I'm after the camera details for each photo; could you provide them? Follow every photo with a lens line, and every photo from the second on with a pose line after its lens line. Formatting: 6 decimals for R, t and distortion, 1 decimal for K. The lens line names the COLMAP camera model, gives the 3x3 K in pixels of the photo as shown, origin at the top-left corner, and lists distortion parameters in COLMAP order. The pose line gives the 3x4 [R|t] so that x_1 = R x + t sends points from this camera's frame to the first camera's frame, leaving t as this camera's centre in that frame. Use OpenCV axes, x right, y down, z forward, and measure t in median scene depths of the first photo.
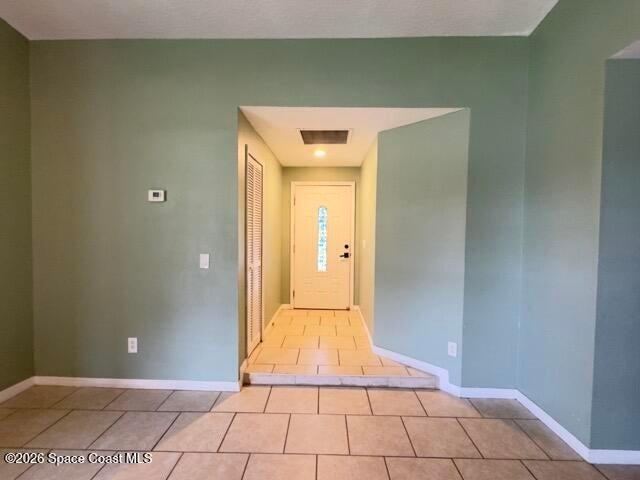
lens RADIAL K [[294.8, 0, 312.8], [0, 294.8, 236.8], [0, 0, 1]] dist [-0.004947, -0.000272]
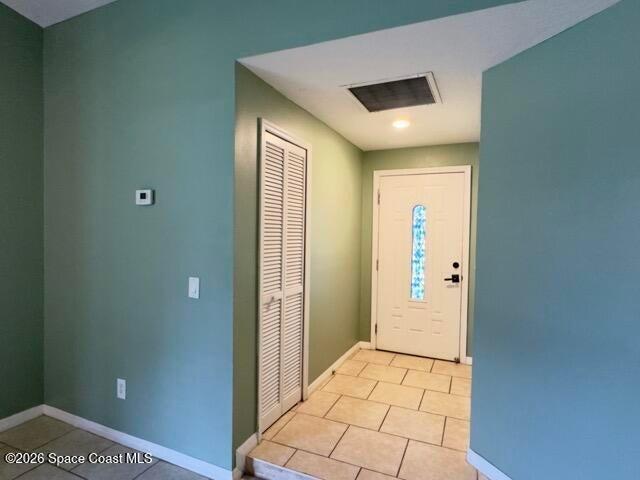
lens RADIAL K [[347.4, 0, 316.1], [0, 347.4, 239.8], [0, 0, 1]] dist [-0.003496, -0.000999]
pose [[0.931854, 0.012304, -0.362624, 0.154638], [-0.013803, 0.999904, -0.001543, -0.026436], [0.362570, 0.006443, 0.931934, 0.248558]]
